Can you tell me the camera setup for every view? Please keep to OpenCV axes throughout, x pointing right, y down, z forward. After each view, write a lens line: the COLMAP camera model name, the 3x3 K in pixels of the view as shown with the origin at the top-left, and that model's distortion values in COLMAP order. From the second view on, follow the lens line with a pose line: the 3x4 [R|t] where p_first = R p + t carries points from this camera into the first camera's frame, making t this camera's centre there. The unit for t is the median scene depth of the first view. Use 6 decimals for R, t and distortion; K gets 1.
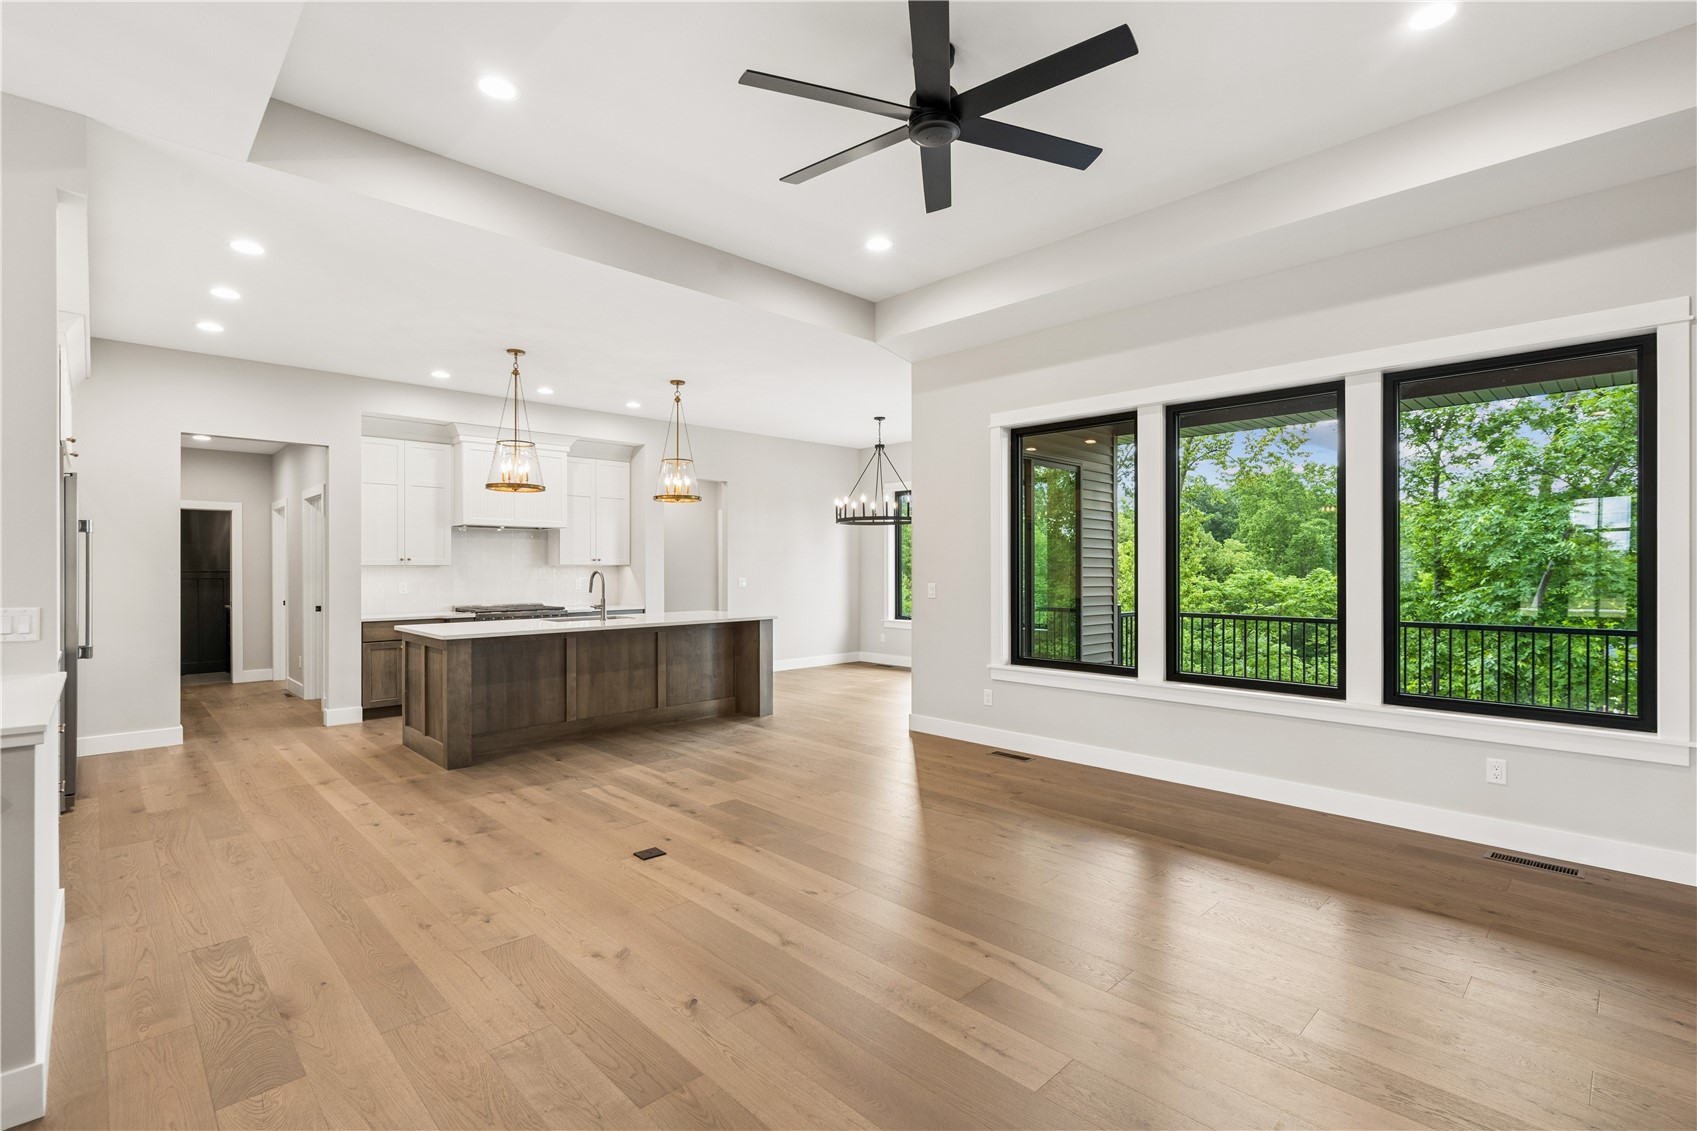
lens RADIAL K [[779.3, 0, 848.5], [0, 779.3, 565.5], [0, 0, 1]] dist [-0.000096, 0.000168]
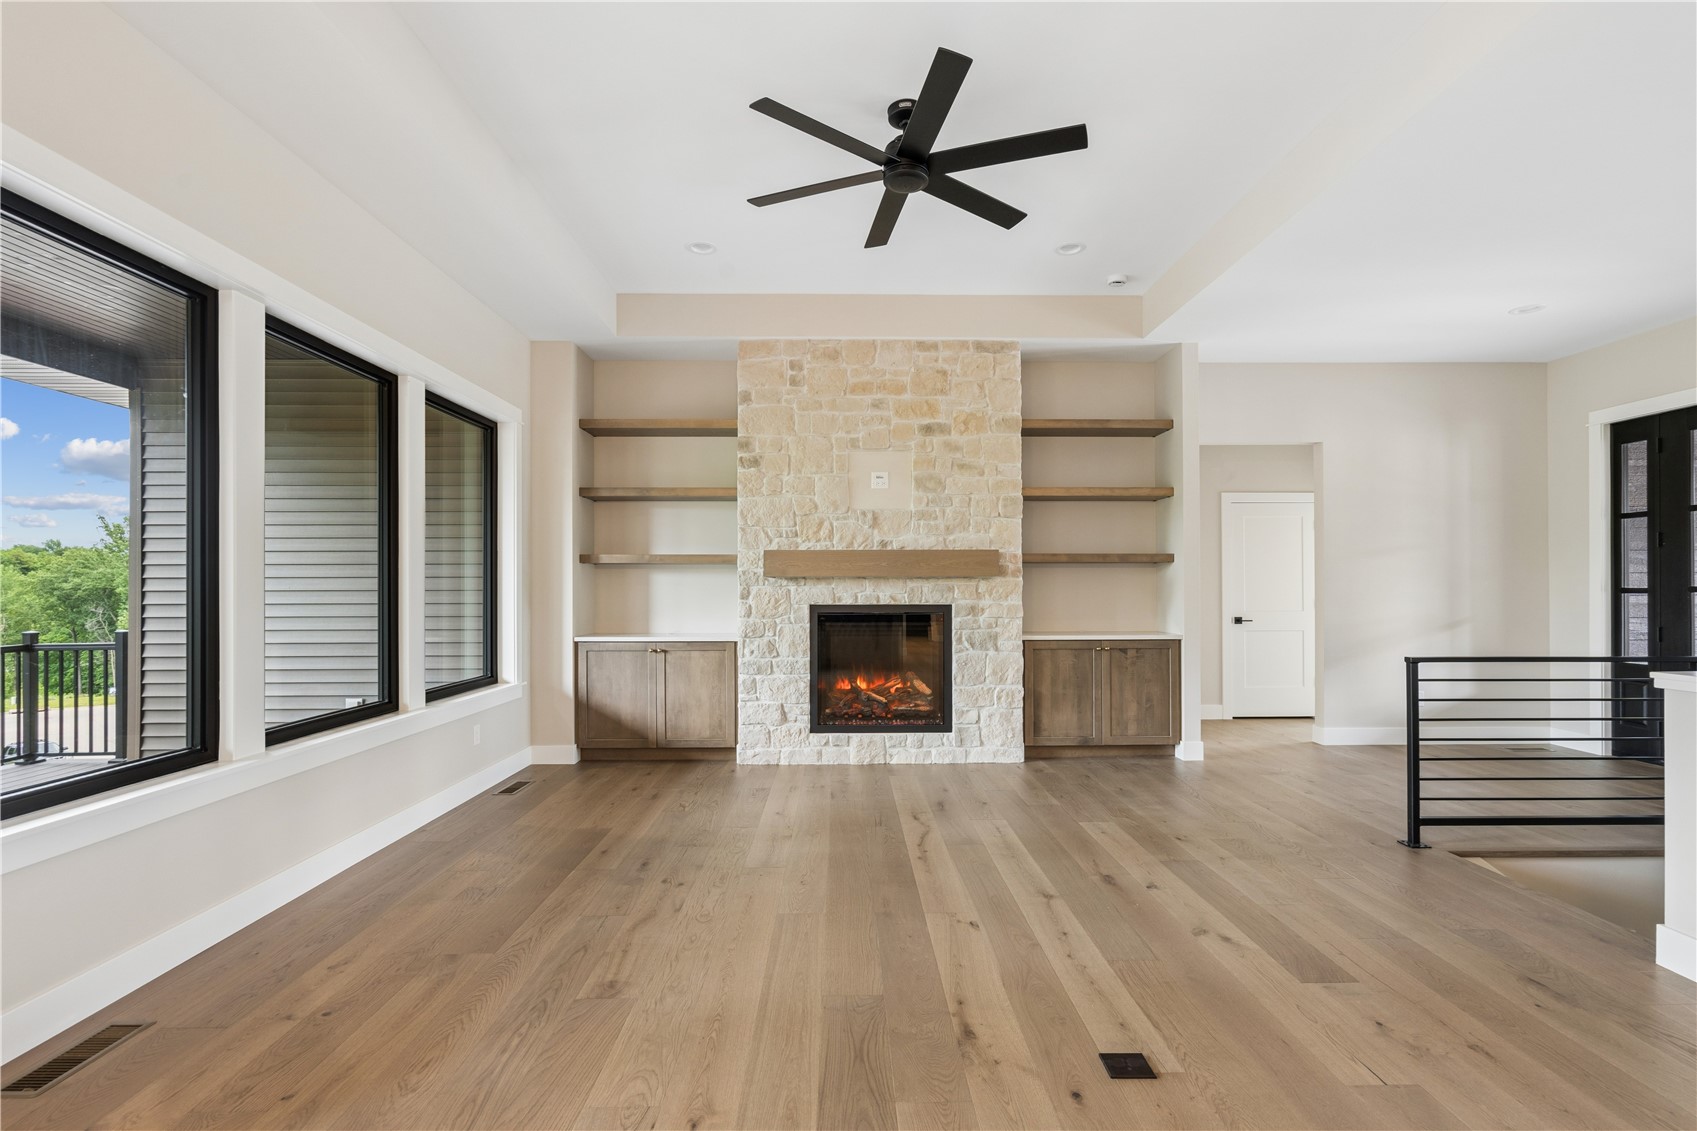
lens RADIAL K [[776.2, 0, 858.1], [0, 776.2, 582.2], [0, 0, 1]] dist [-0.000690, 0.000388]
pose [[-0.730285, 0.008167, 0.683094, -0.502276], [0.003731, 0.999961, -0.007967, 0.028848], [-0.683132, -0.003269, -0.730287, 1.554831]]
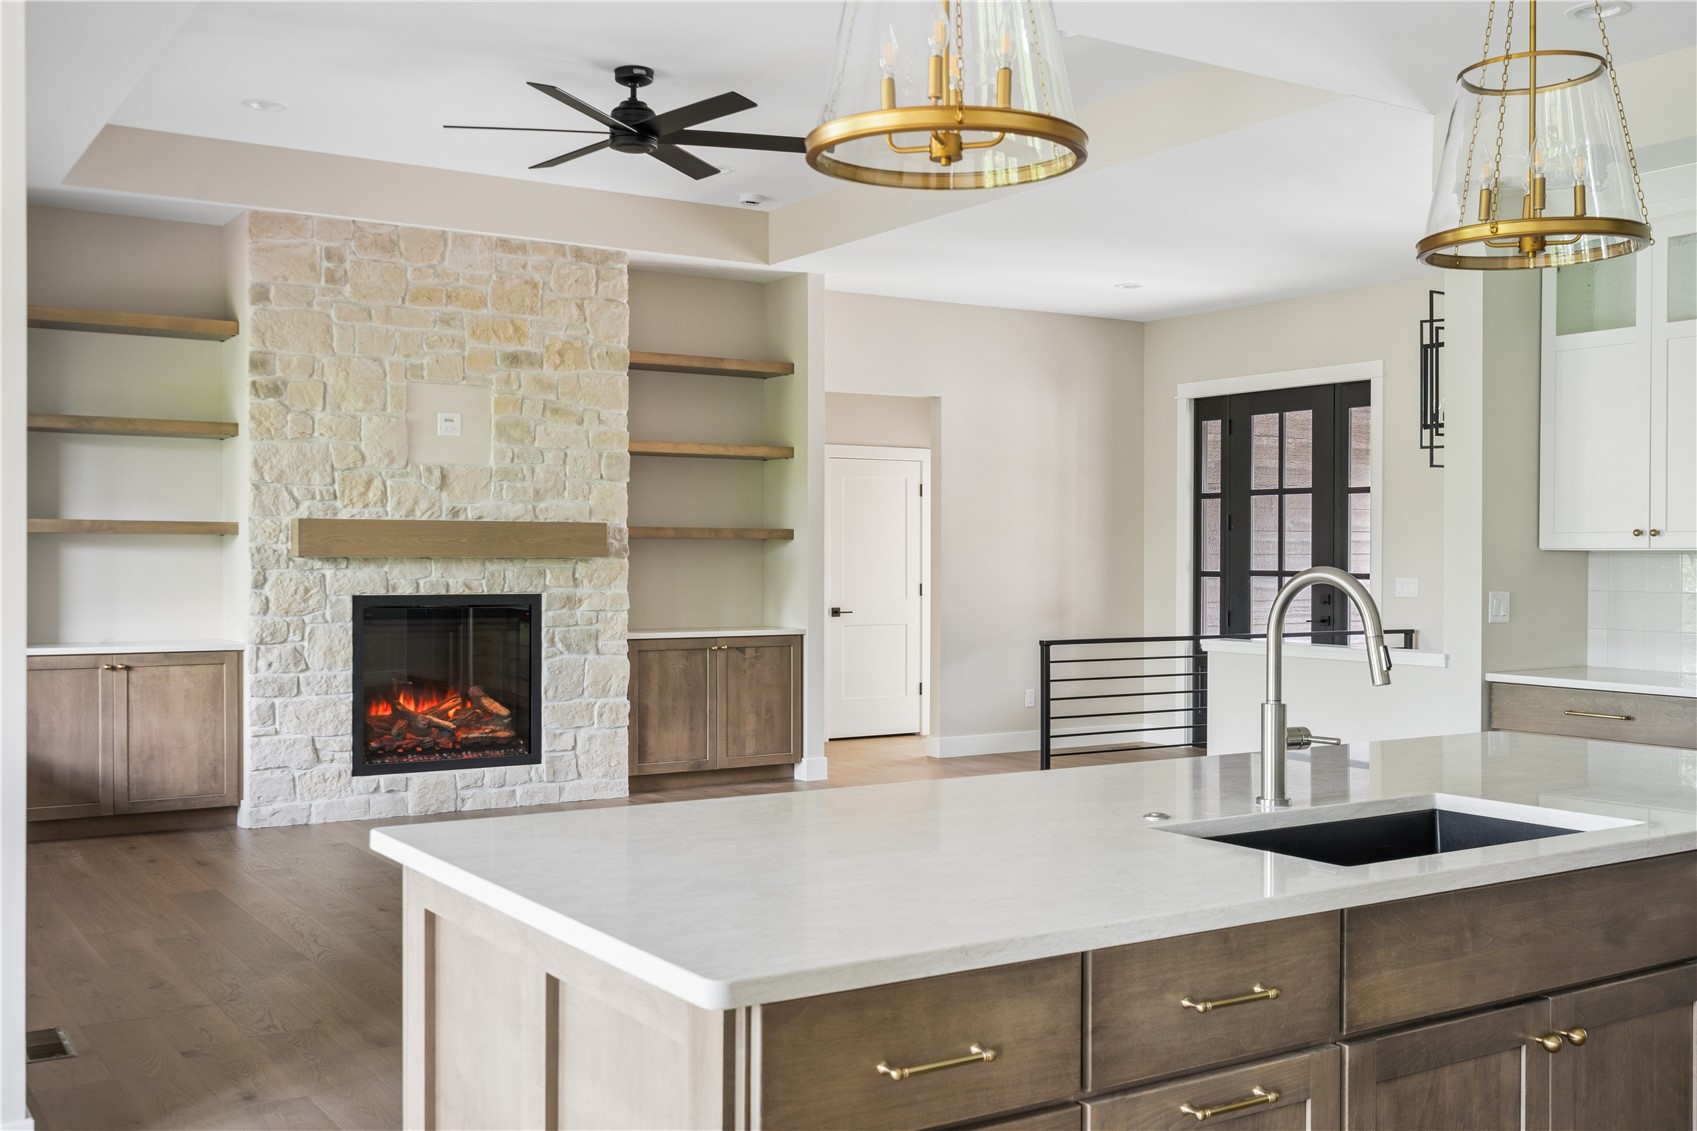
lens RADIAL K [[1654.4, 0, 848.5], [0, 1654.4, 565.5], [0, 0, 1]] dist [0.000448, 0.001675]
pose [[-0.980355, -0.001933, 0.197229, -0.522294], [-0.000957, 0.999987, 0.005047, 0.005108], [-0.197237, 0.004759, -0.980344, 2.685274]]
